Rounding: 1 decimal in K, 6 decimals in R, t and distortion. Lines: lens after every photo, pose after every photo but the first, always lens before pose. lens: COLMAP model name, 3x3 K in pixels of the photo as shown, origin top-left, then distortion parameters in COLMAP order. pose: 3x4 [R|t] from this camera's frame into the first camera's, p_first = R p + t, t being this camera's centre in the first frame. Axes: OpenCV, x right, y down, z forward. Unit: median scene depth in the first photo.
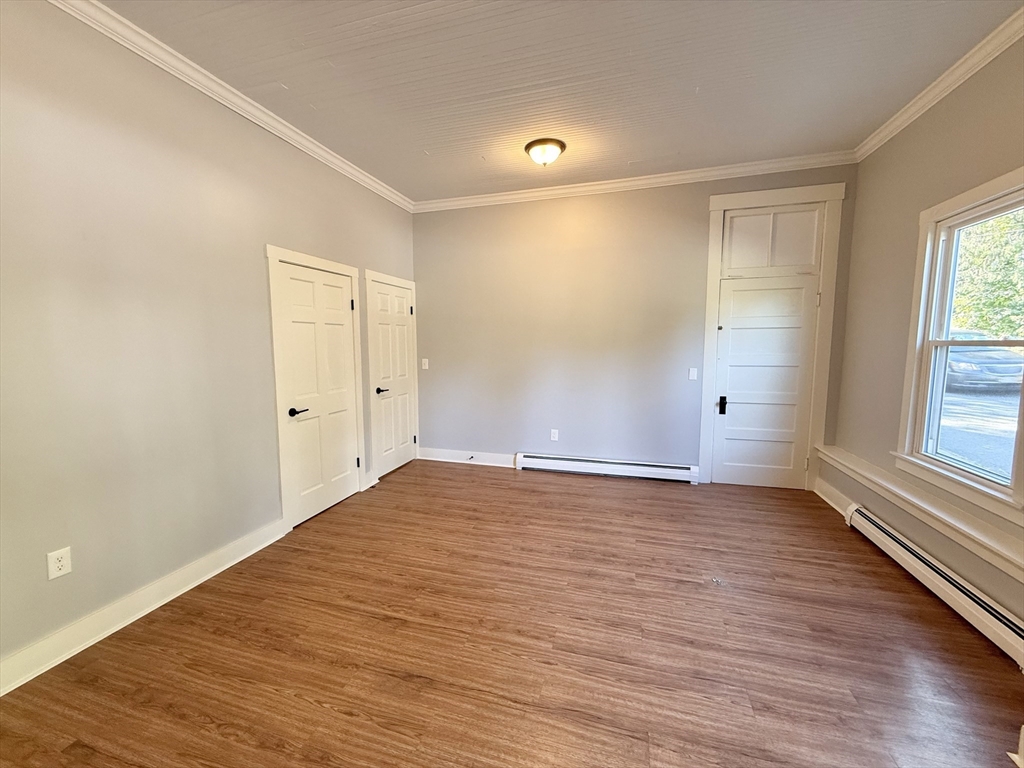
lens RADIAL K [[411.1, 0, 507.7], [0, 411.1, 387.3], [0, 0, 1]] dist [-0.000148, -0.000772]
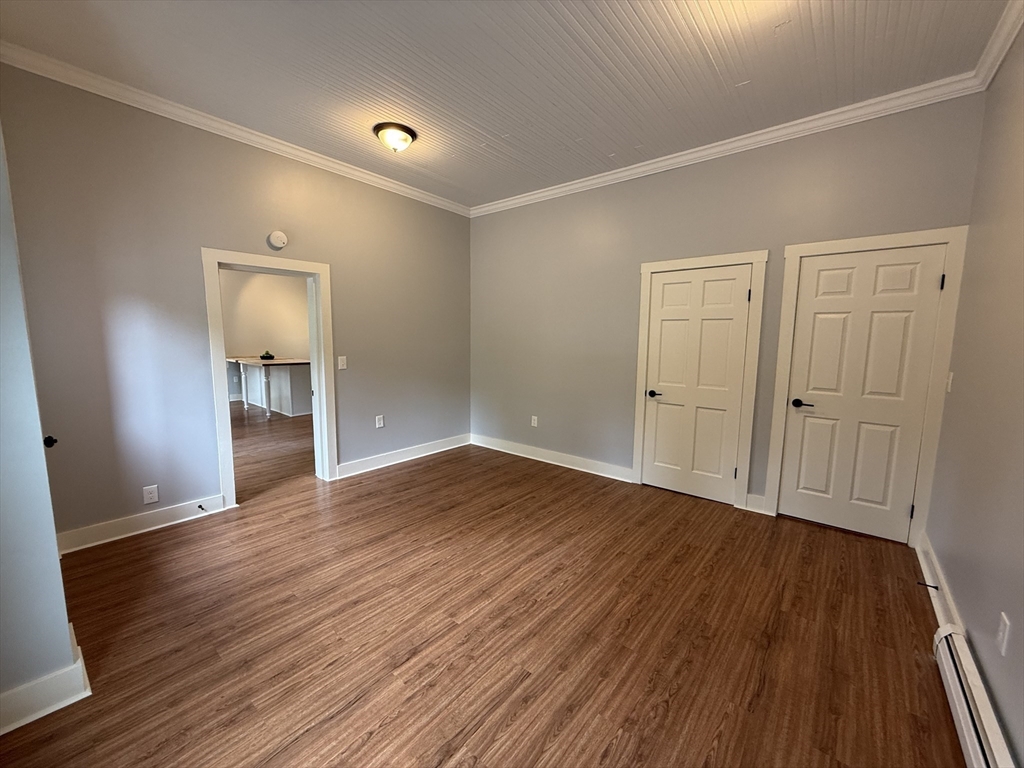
lens RADIAL K [[411.1, 0, 509.6], [0, 411.1, 387.5], [0, 0, 1]] dist [-0.000148, -0.000772]
pose [[-0.396852, 0.114954, -0.910656, 0.900929], [-0.108105, 0.979368, 0.170739, -0.142459], [0.911494, 0.166205, -0.376237, 1.245656]]
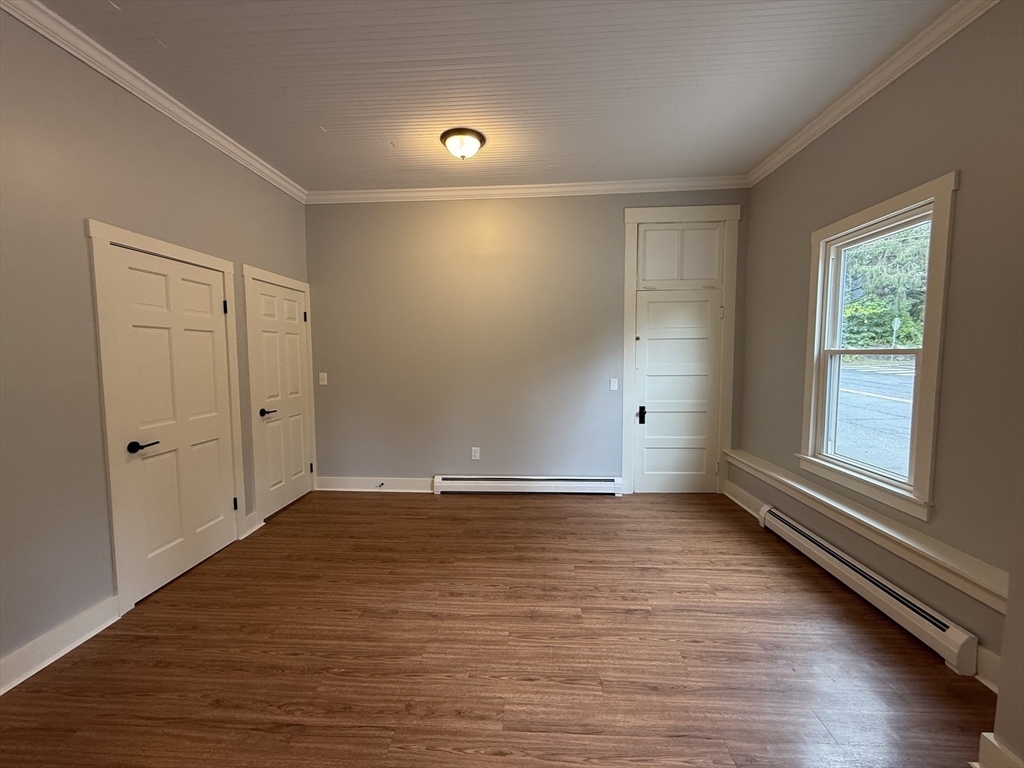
lens RADIAL K [[411.1, 0, 509.4], [0, 411.1, 385.9], [0, 0, 1]] dist [-0.000148, -0.000772]
pose [[0.973066, -0.020424, 0.229619, -0.035819], [0.028168, 0.999138, -0.030498, -0.009093], [-0.228798, 0.036145, 0.972803, 0.136504]]
